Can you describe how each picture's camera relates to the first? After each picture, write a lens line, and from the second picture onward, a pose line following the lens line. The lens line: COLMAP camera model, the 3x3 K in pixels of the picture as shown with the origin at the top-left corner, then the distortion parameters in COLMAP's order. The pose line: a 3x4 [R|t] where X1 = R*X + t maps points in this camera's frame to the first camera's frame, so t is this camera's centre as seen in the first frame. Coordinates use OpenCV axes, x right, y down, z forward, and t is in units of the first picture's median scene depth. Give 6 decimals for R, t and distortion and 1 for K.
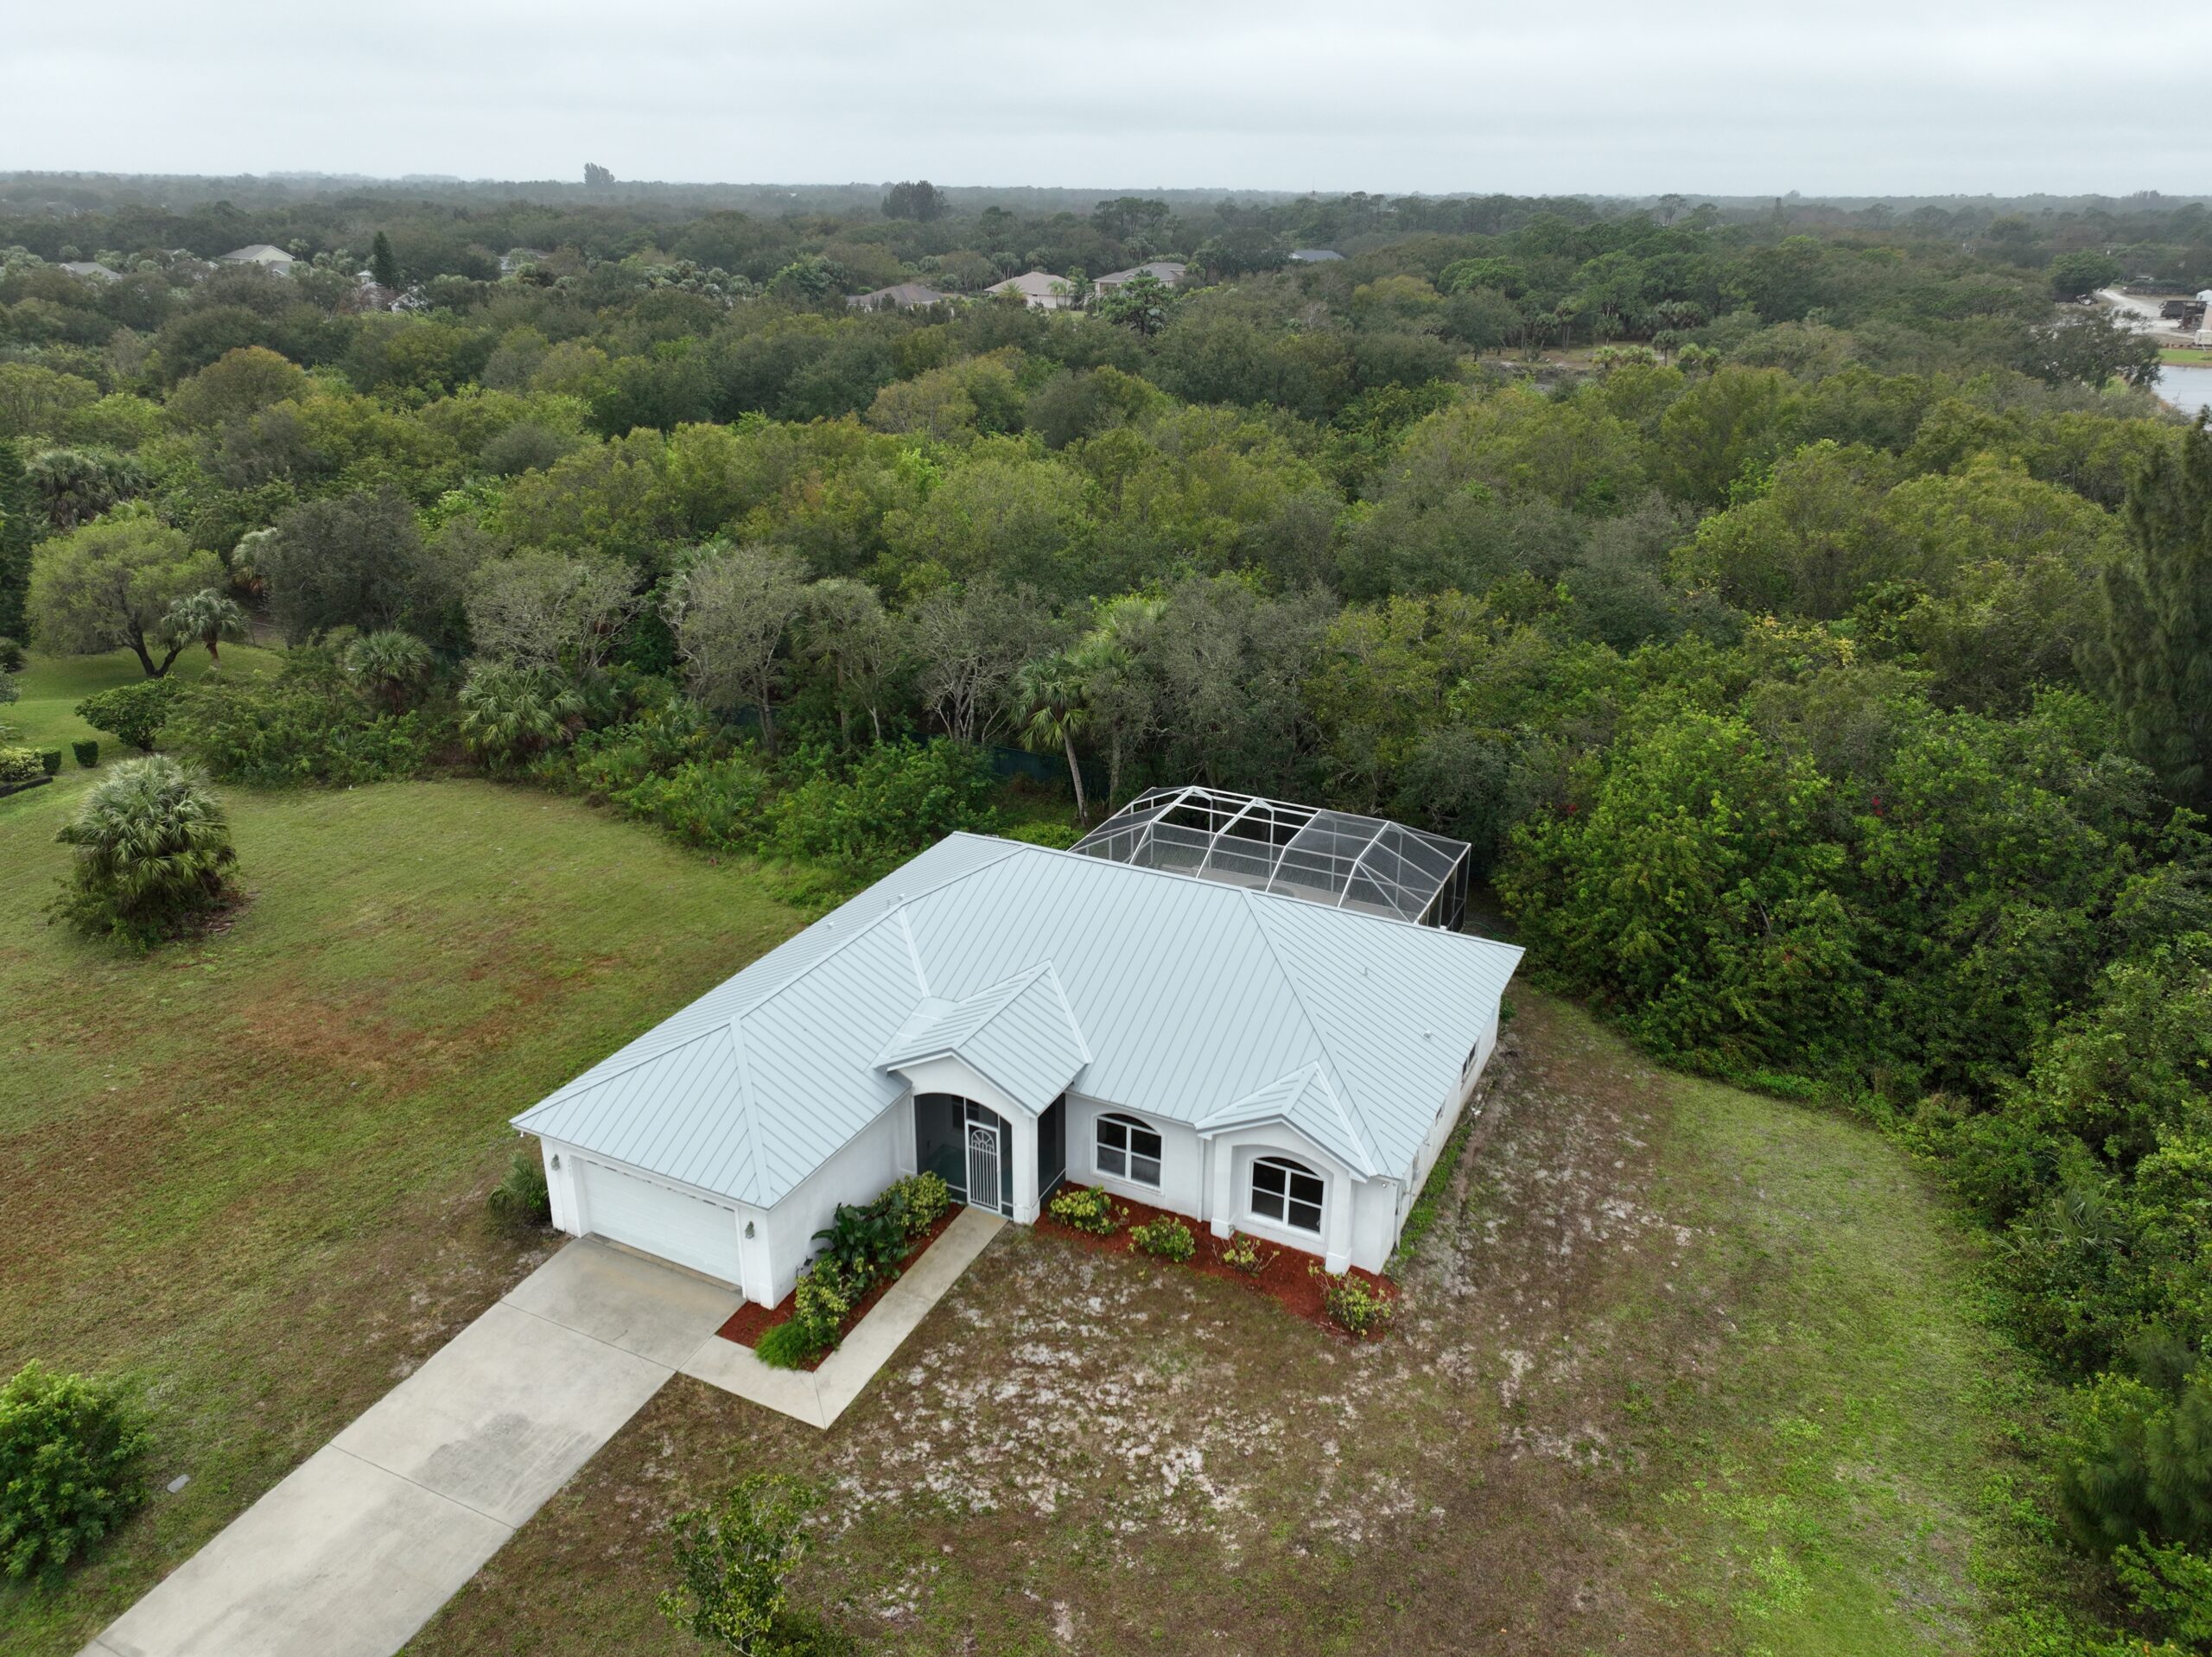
lens RADIAL K [[1539.1, 0, 1106.0], [0, 1539.1, 828.5], [0, 0, 1]] dist [-0.000781, 0.001568]
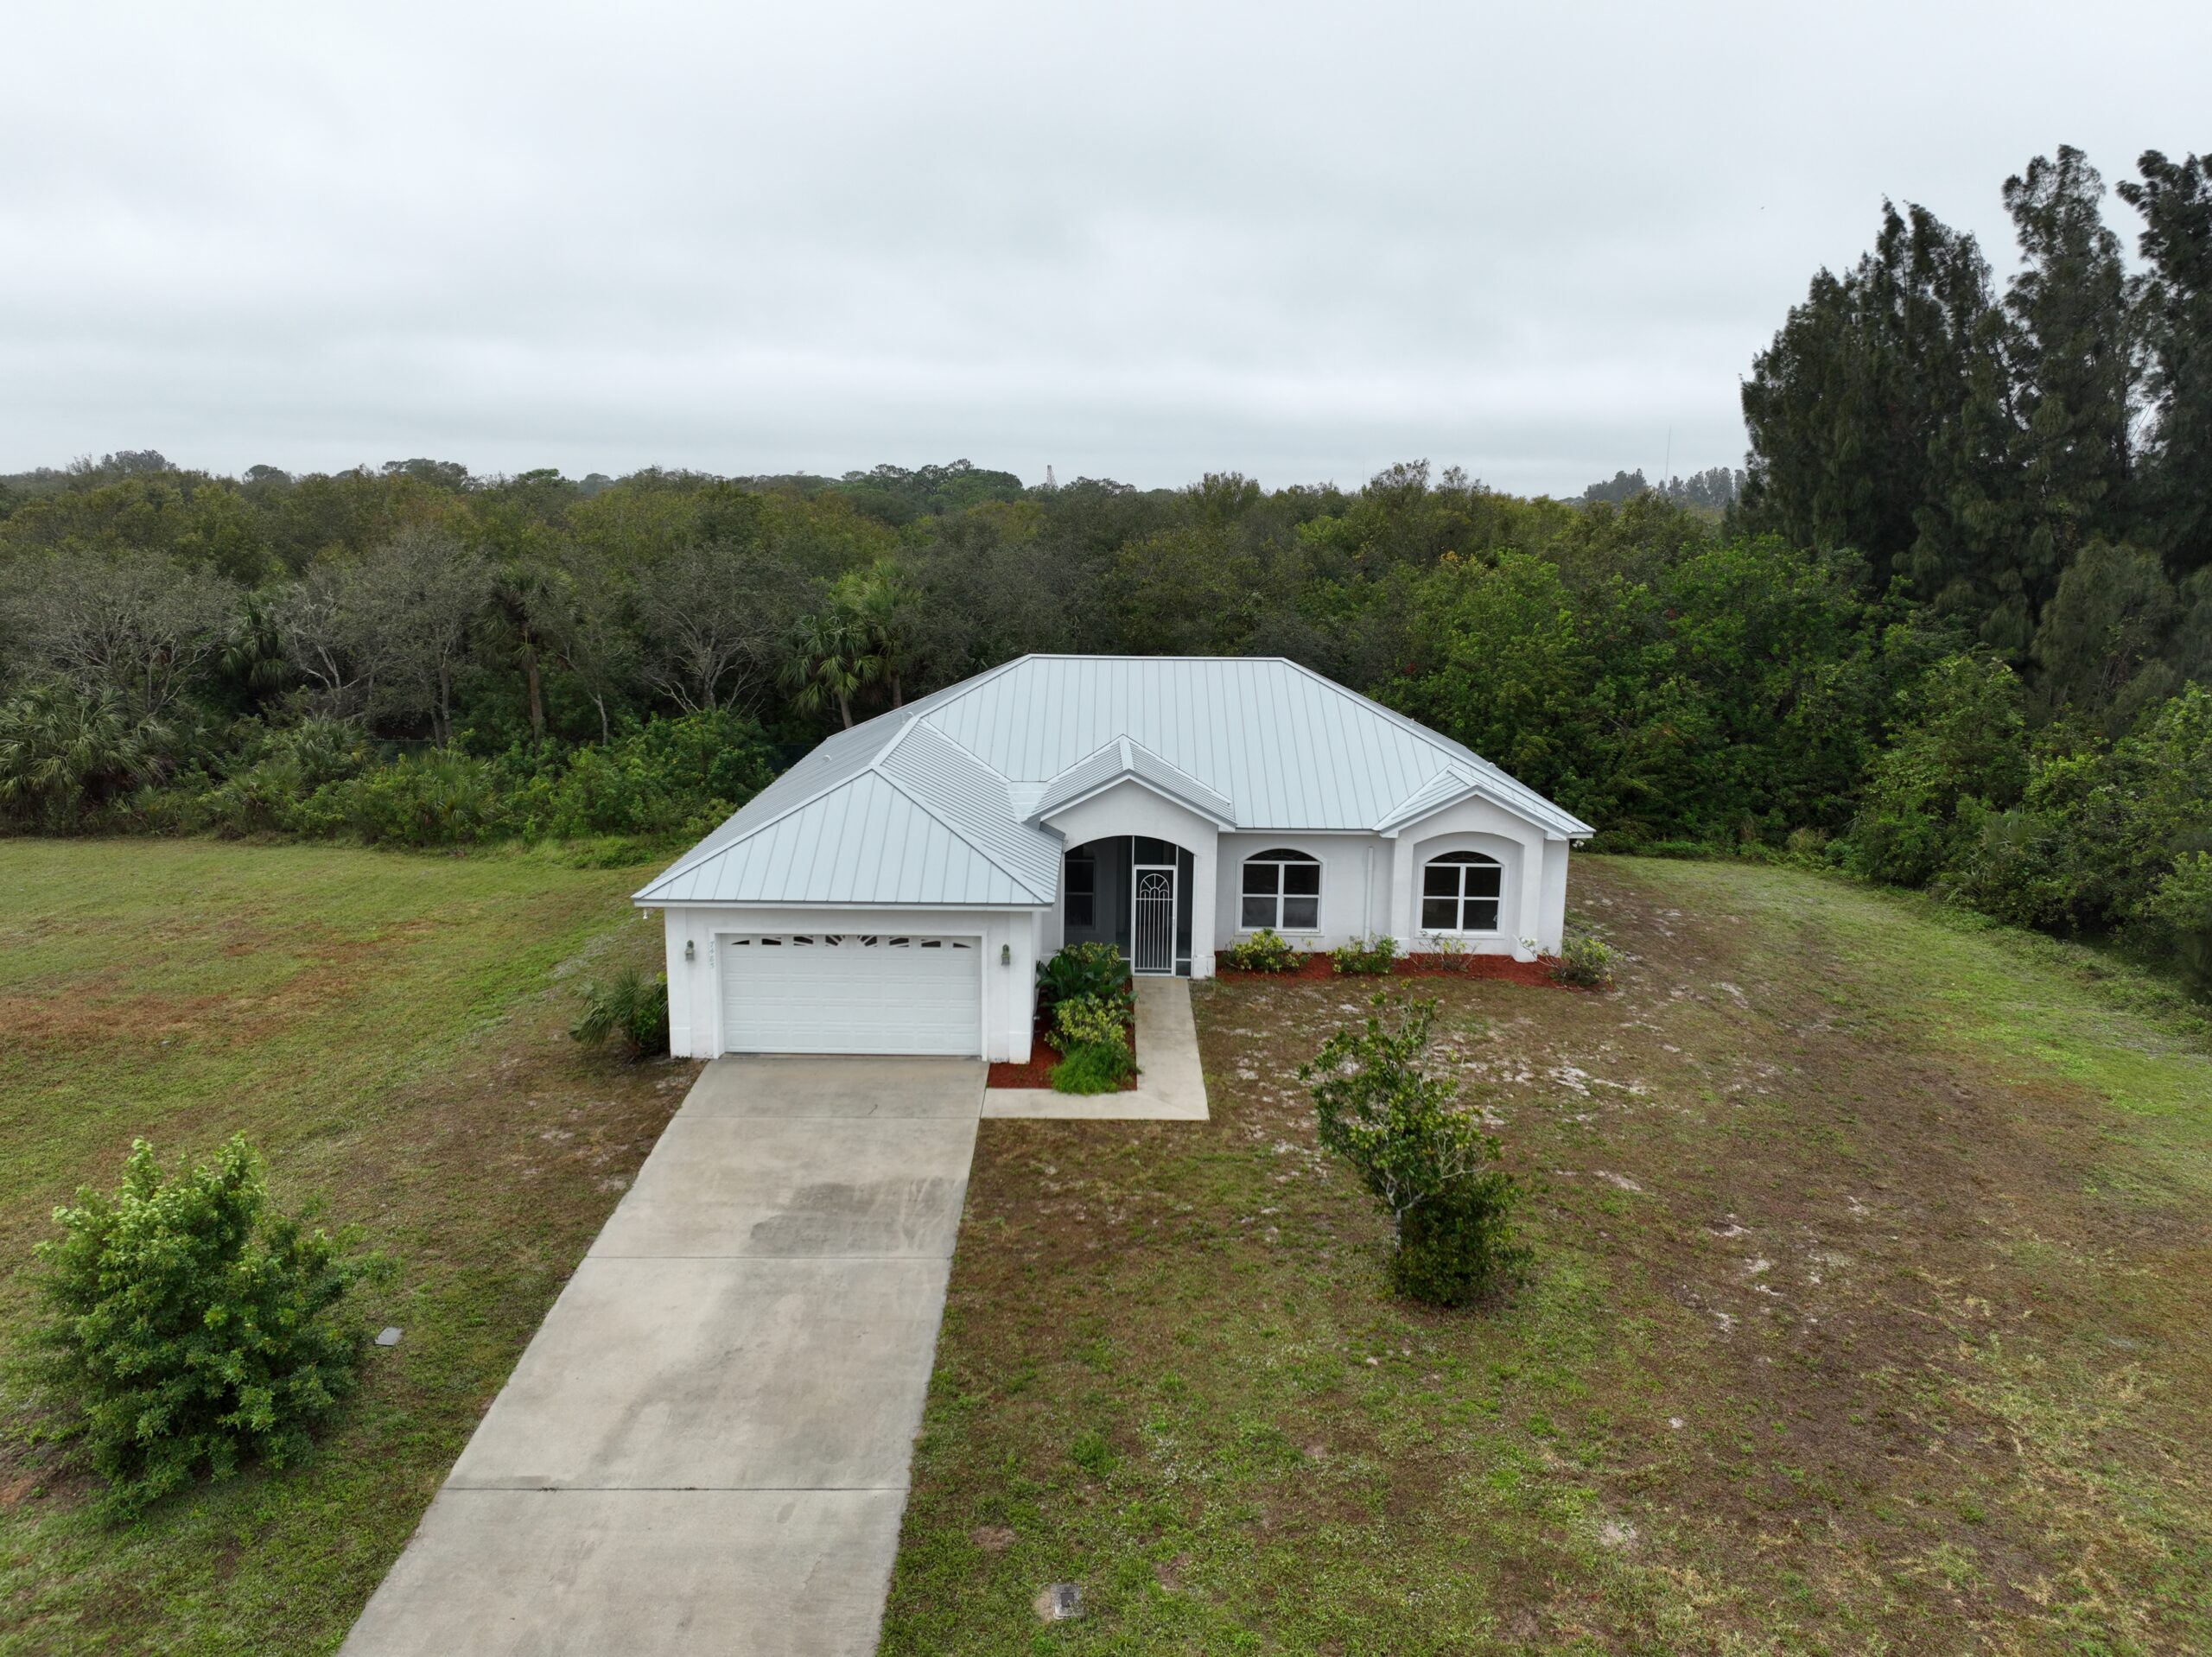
lens RADIAL K [[1546.5, 0, 1106.0], [0, 1546.5, 828.5], [0, 0, 1]] dist [0.002581, 0.000426]
pose [[0.897629, -0.083346, 0.432800, -0.505551], [0.161018, 0.976096, -0.145981, 0.306352], [-0.410288, 0.200726, 0.889592, 0.220549]]
